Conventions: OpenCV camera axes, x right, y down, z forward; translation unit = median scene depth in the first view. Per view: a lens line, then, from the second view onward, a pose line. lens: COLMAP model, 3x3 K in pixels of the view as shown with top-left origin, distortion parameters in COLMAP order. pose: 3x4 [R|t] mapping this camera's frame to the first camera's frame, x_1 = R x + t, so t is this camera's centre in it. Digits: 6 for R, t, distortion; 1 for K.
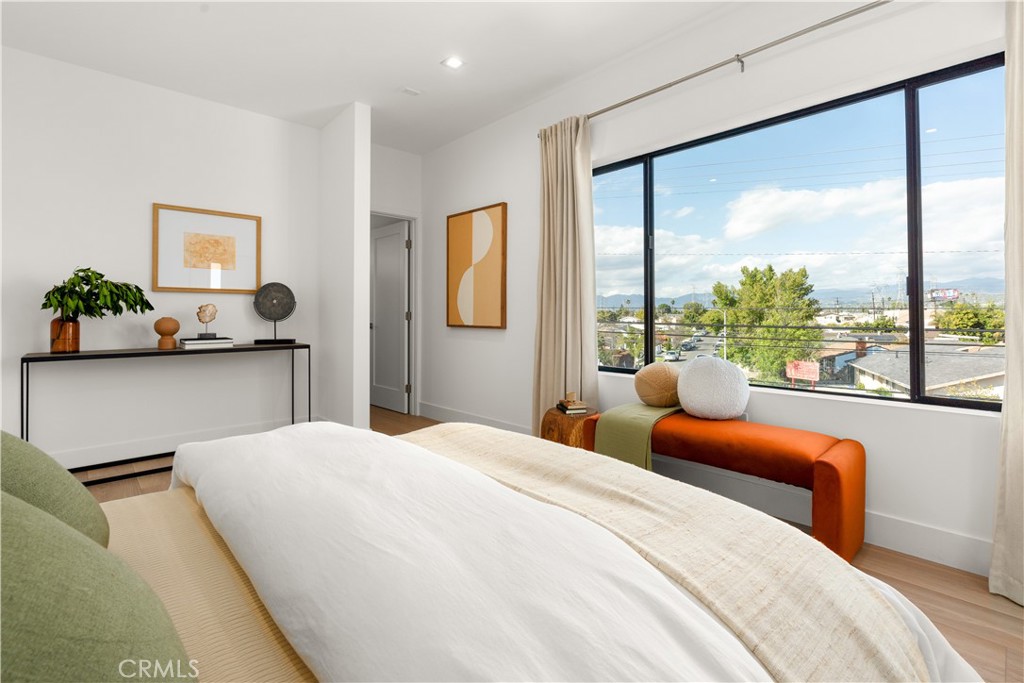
lens RADIAL K [[466.8, 0, 510.5], [0, 466.8, 316.0], [0, 0, 1]] dist [0.001665, -0.000010]
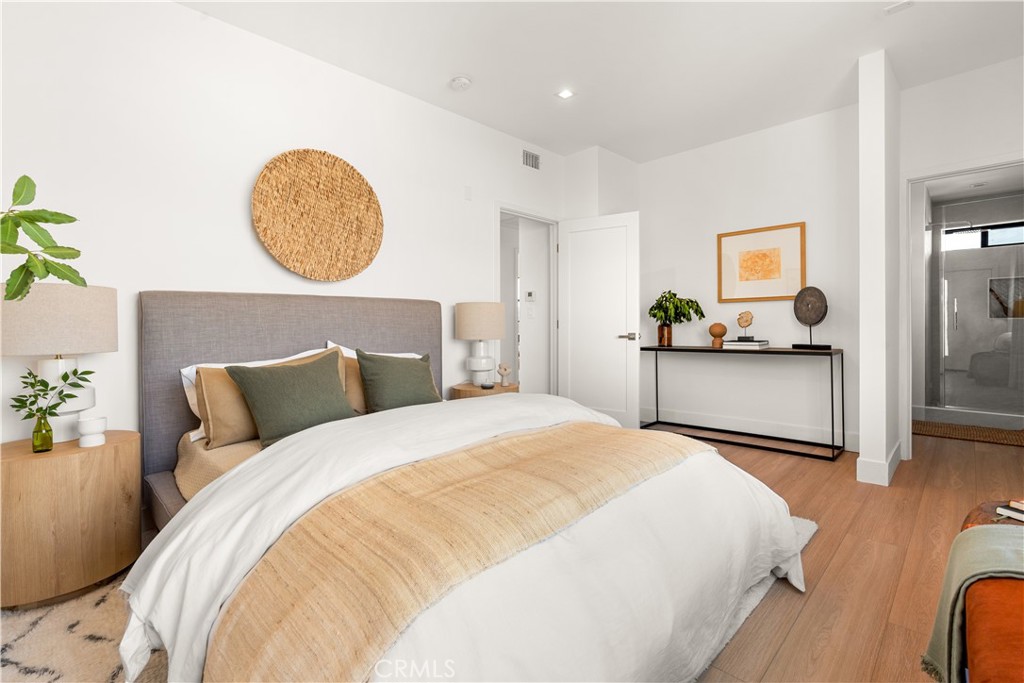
lens RADIAL K [[466.8, 0, 512.1], [0, 466.8, 335.2], [0, 0, 1]] dist [0.001665, -0.000010]
pose [[0.048602, 0.013931, -0.998721, 0.472087], [0.008605, 0.999860, 0.014366, 0.012112], [0.998781, -0.009292, 0.048475, 0.352778]]
